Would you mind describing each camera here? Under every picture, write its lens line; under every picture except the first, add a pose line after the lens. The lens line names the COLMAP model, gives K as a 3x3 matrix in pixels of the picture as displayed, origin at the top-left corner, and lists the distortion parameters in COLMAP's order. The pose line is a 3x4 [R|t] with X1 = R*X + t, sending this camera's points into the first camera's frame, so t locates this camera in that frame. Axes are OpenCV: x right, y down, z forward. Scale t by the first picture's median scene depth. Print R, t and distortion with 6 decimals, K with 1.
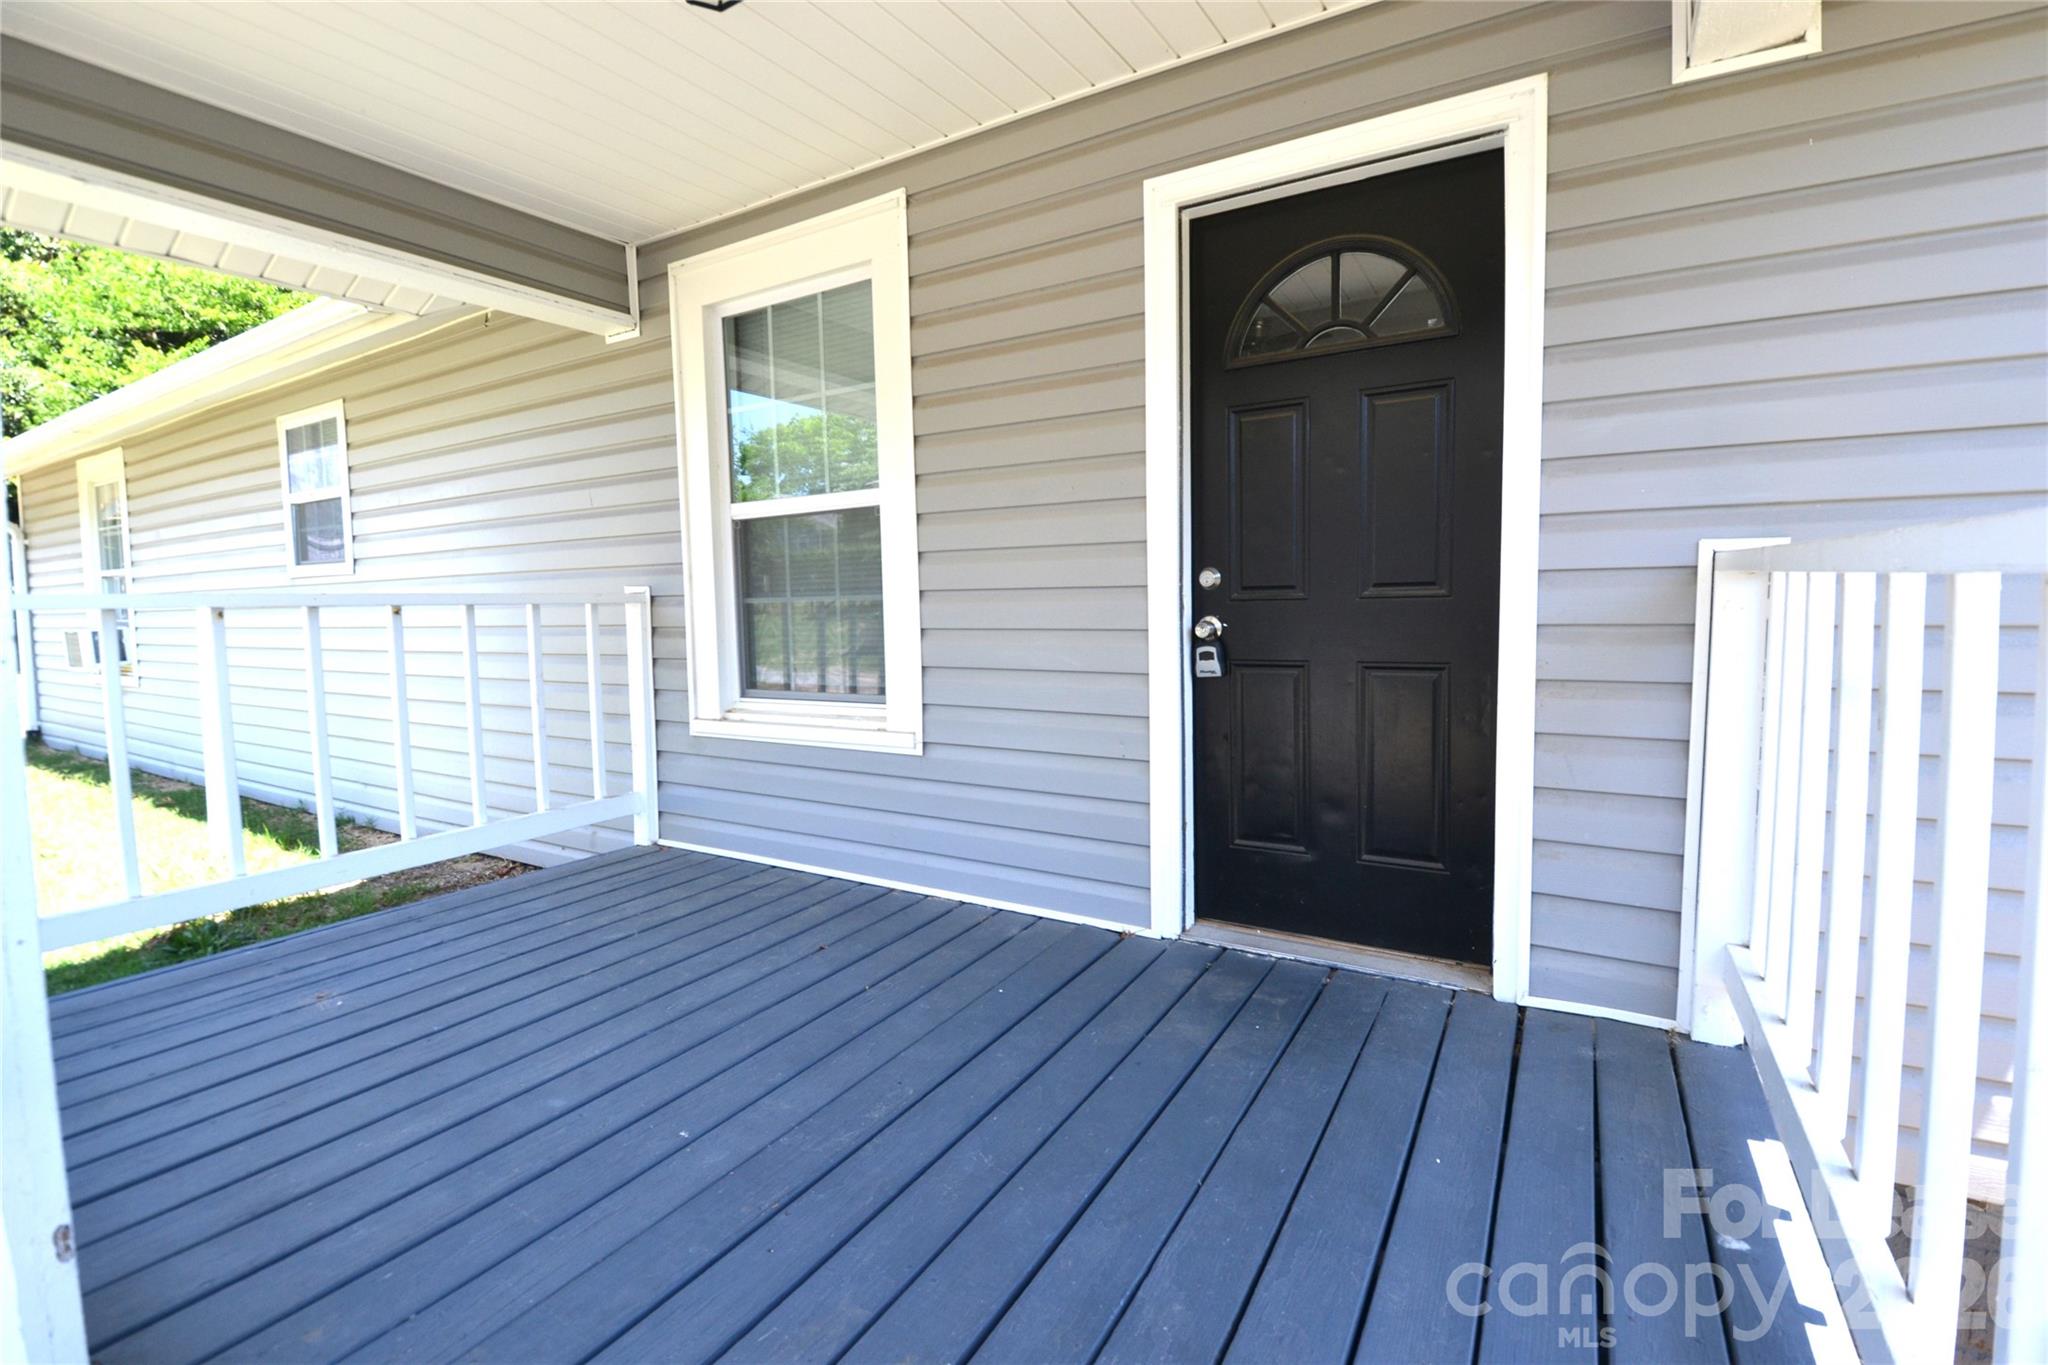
lens RADIAL K [[911.6, 0, 1027.6], [0, 911.6, 663.9], [0, 0, 1]] dist [0.024866, -0.030157]
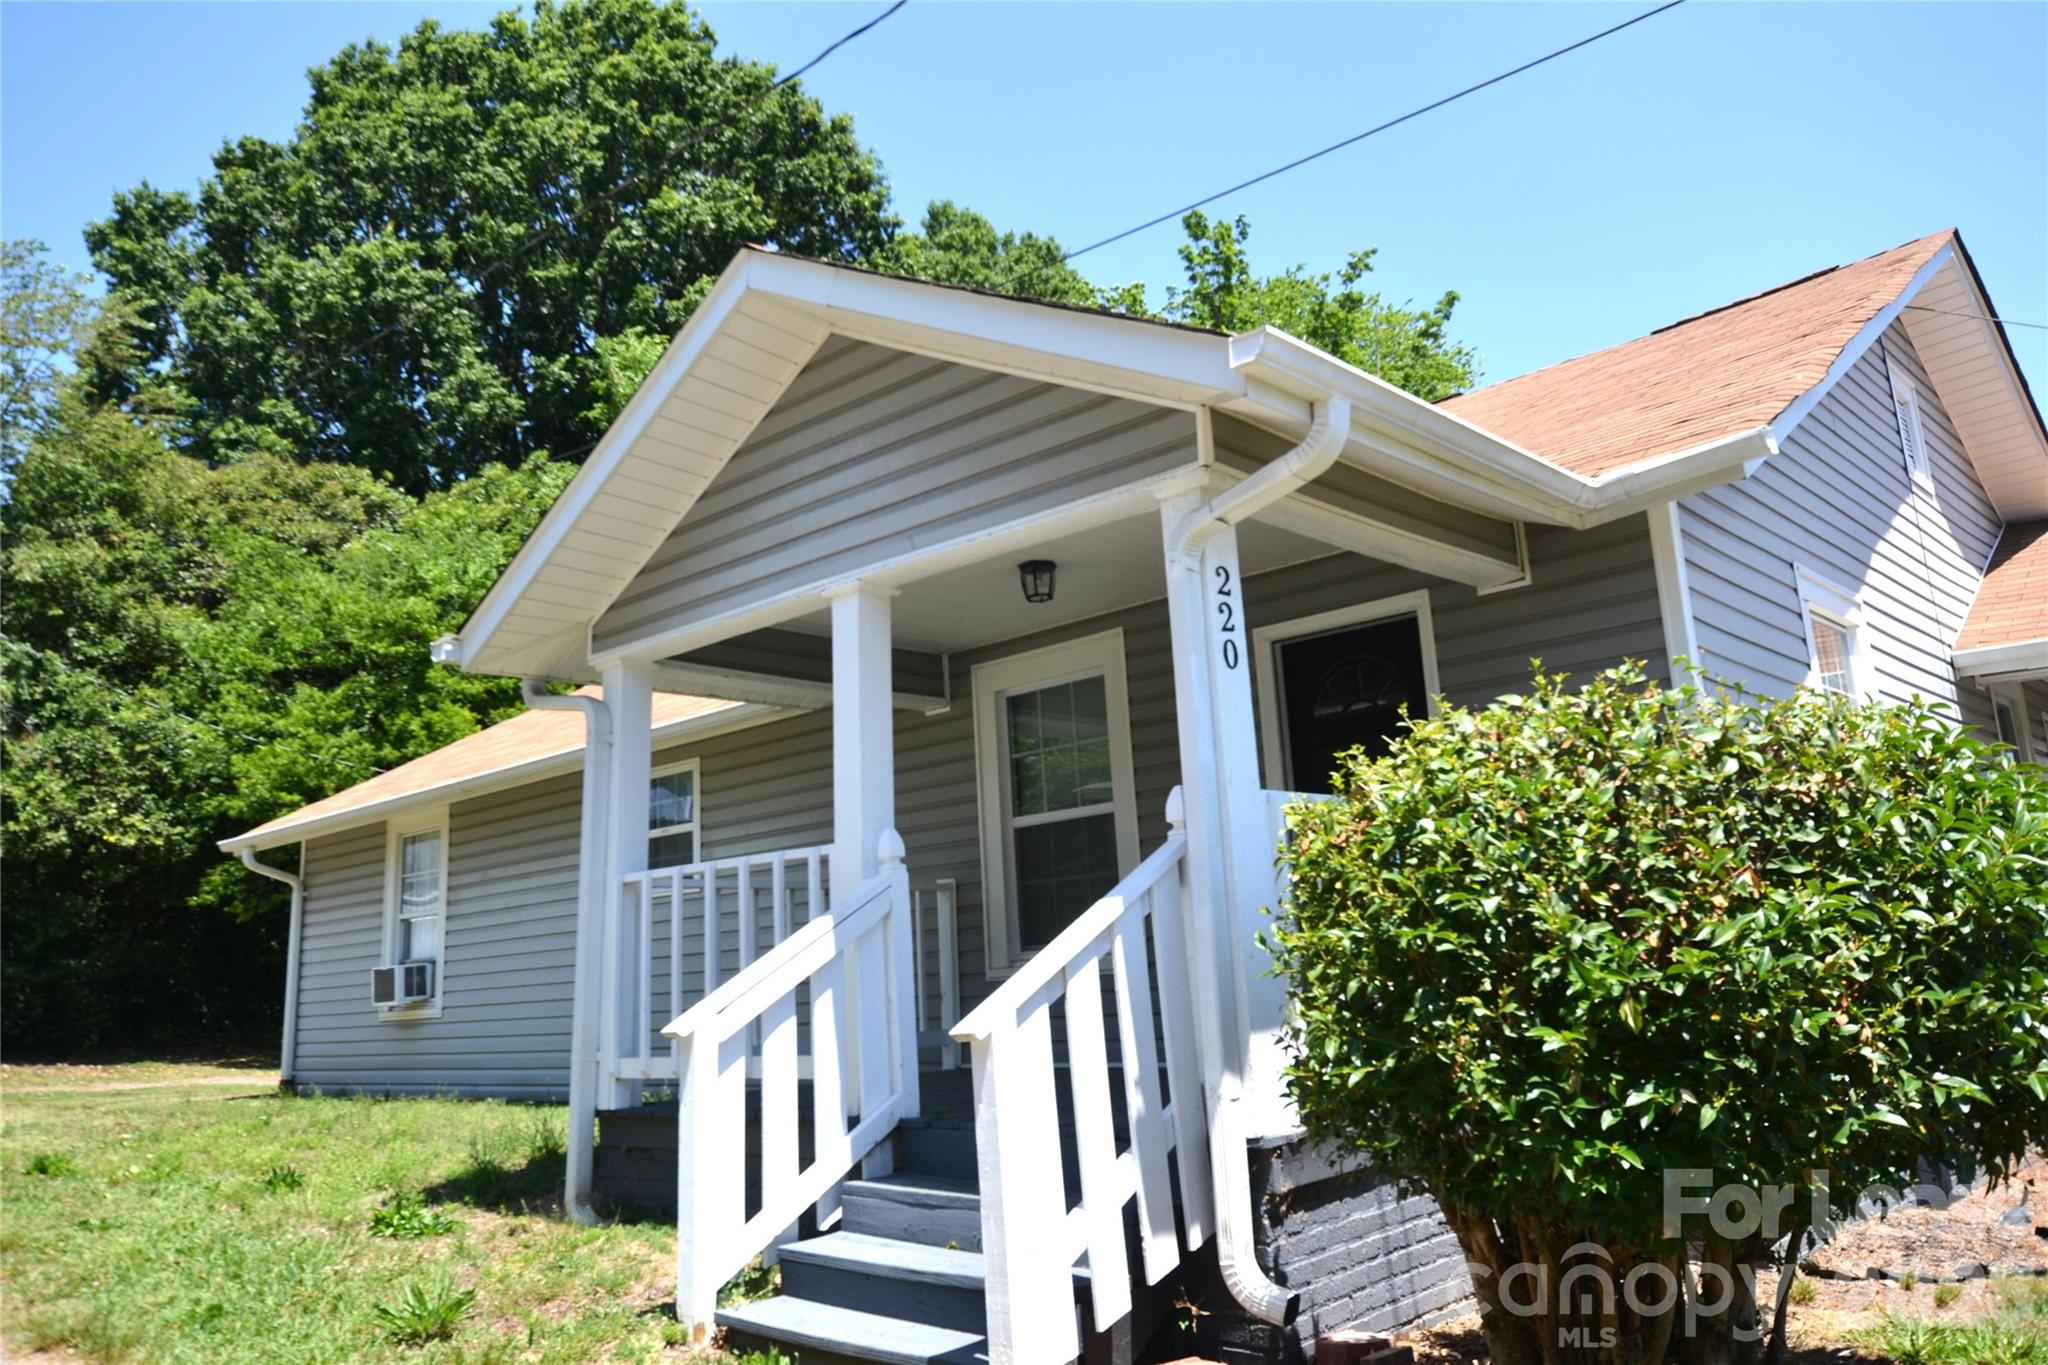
lens RADIAL K [[1487.2, 0, 1033.6], [0, 1487.2, 645.3], [0, 0, 1]] dist [0.010180, -0.002819]
pose [[0.979213, -0.082458, -0.185318, 0.173606], [0.028352, 0.960312, -0.277482, 0.223150], [0.200843, 0.266460, 0.942688, -1.323692]]
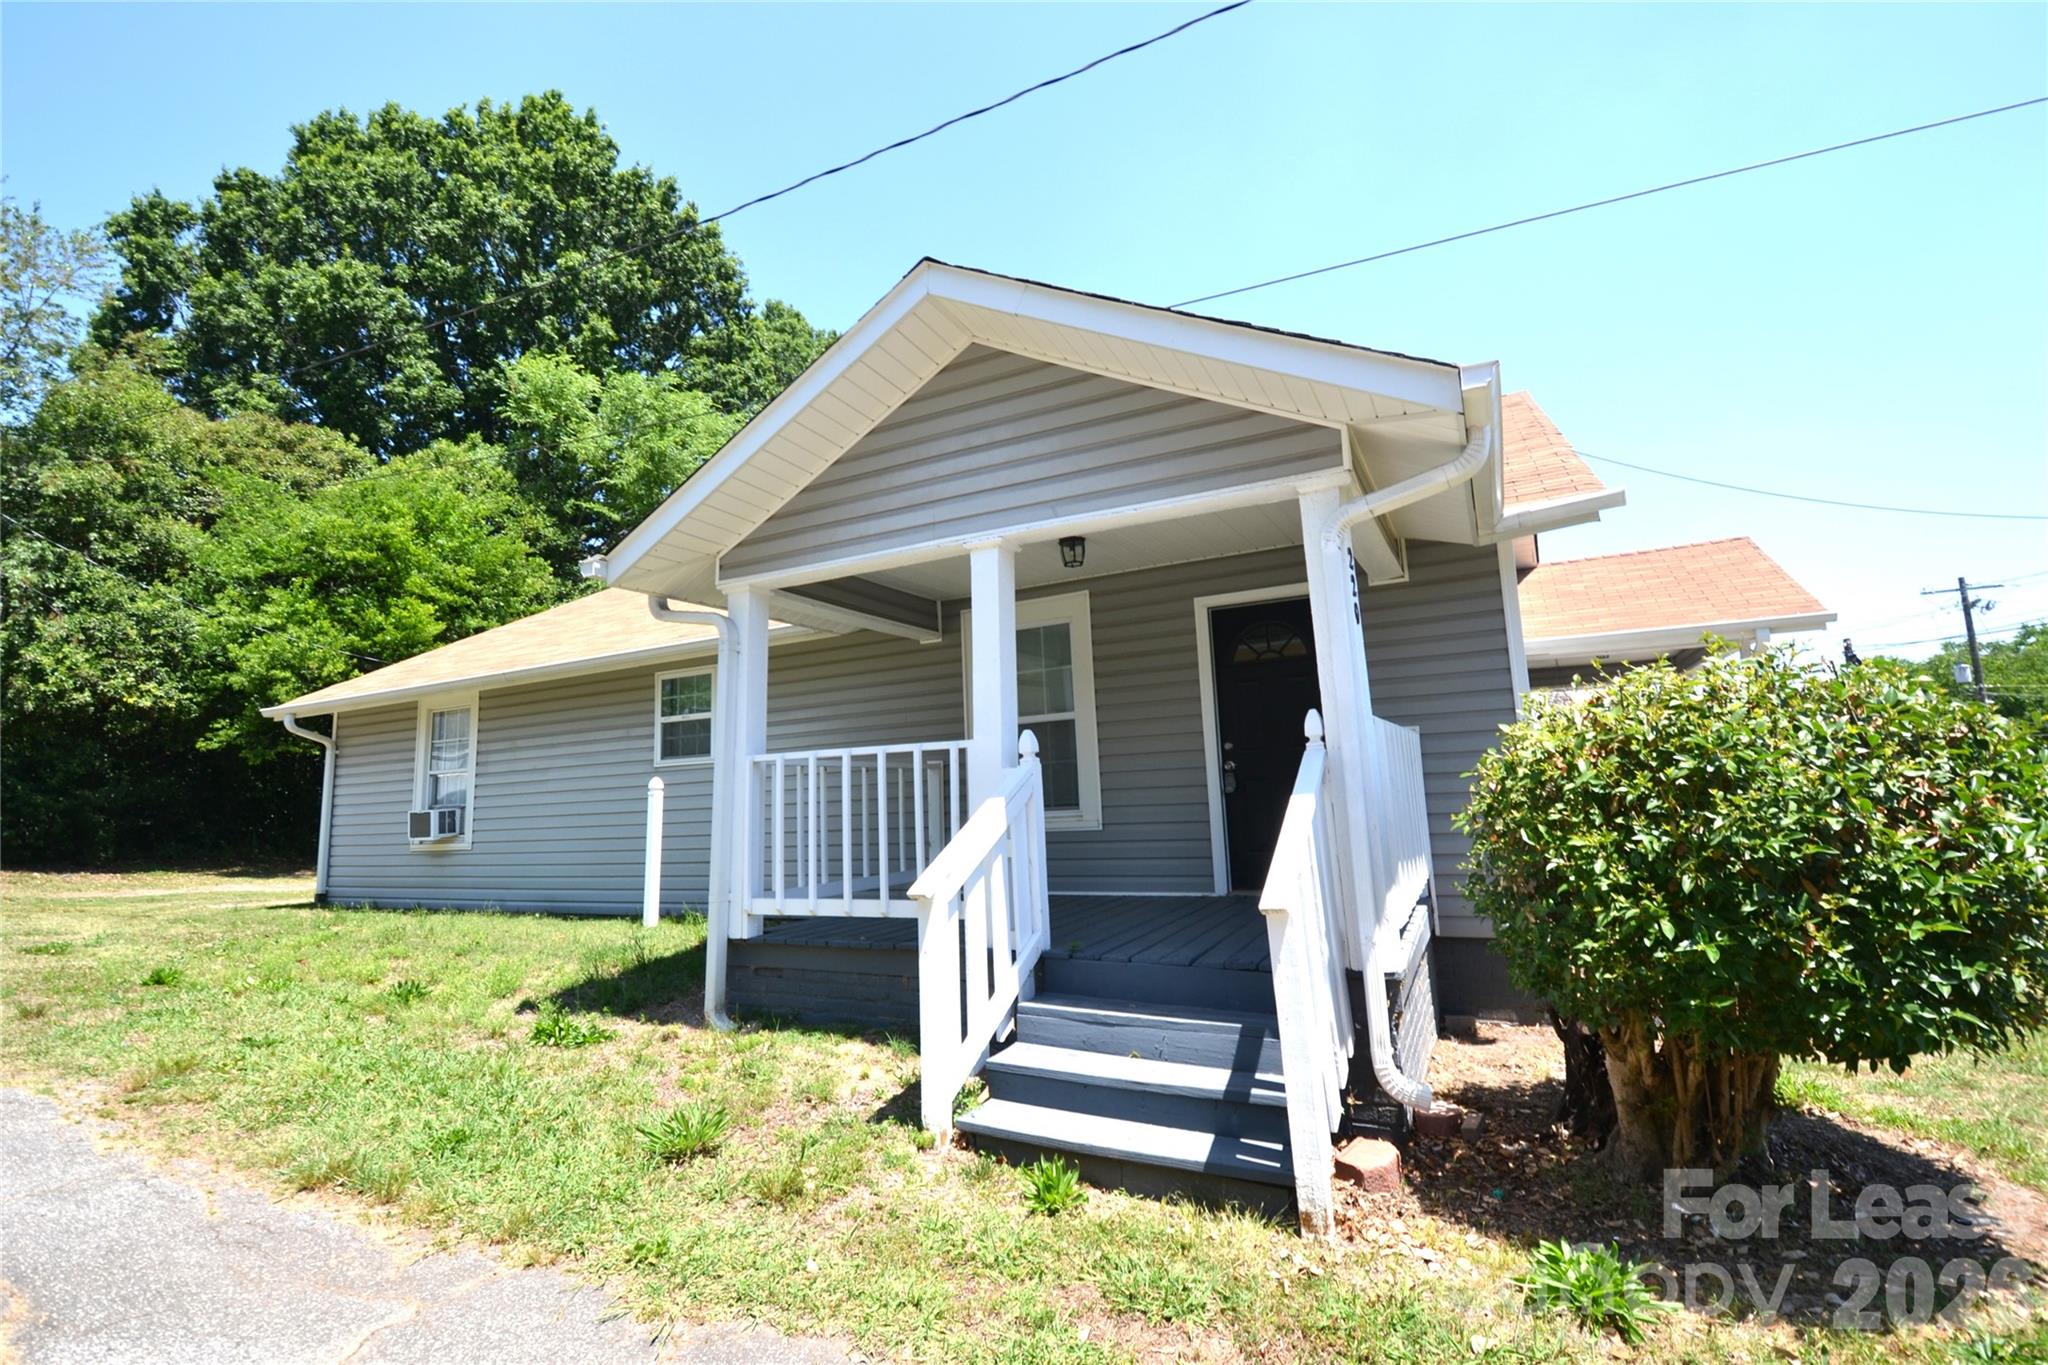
lens RADIAL K [[911.6, 0, 1027.6], [0, 911.6, 663.9], [0, 0, 1]] dist [0.024866, -0.030157]
pose [[0.997564, -0.018822, 0.067172, -0.375594], [0.032623, 0.977002, -0.210719, 0.143133], [-0.061661, 0.212397, 0.975236, -1.061899]]
